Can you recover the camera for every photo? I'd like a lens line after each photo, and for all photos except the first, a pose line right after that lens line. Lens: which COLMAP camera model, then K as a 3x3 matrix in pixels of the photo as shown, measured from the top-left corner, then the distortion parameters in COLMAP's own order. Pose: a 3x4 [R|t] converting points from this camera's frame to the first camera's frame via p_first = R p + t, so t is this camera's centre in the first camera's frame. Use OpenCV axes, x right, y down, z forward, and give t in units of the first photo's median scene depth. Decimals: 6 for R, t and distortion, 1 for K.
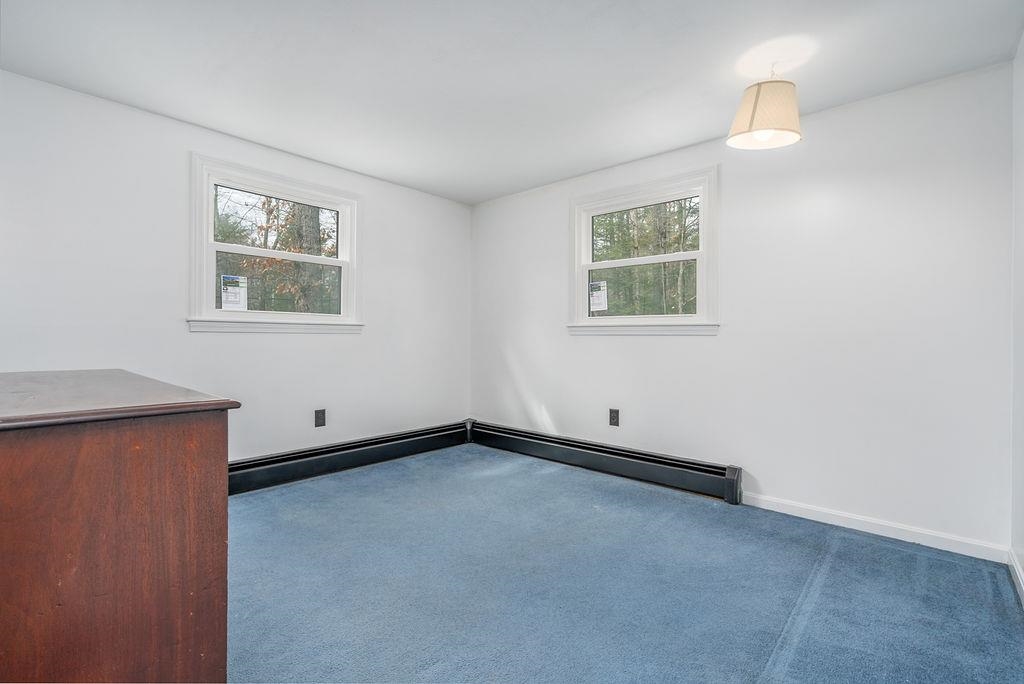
lens RADIAL K [[460.9, 0, 508.5], [0, 460.9, 340.0], [0, 0, 1]] dist [-0.005687, 0.002659]
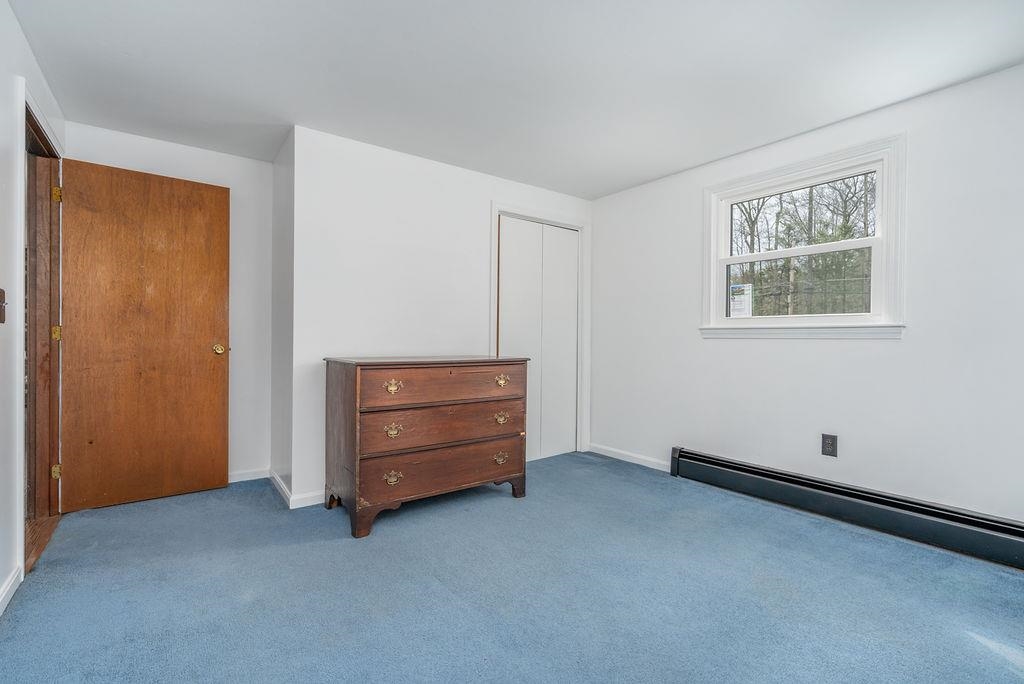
lens RADIAL K [[460.9, 0, 508.9], [0, 460.9, 343.6], [0, 0, 1]] dist [-0.005687, 0.002659]
pose [[-0.203440, -0.001140, -0.979087, 0.514014], [-0.016818, 0.999856, 0.002330, 0.001675], [0.978943, 0.016940, -0.203430, 0.658629]]
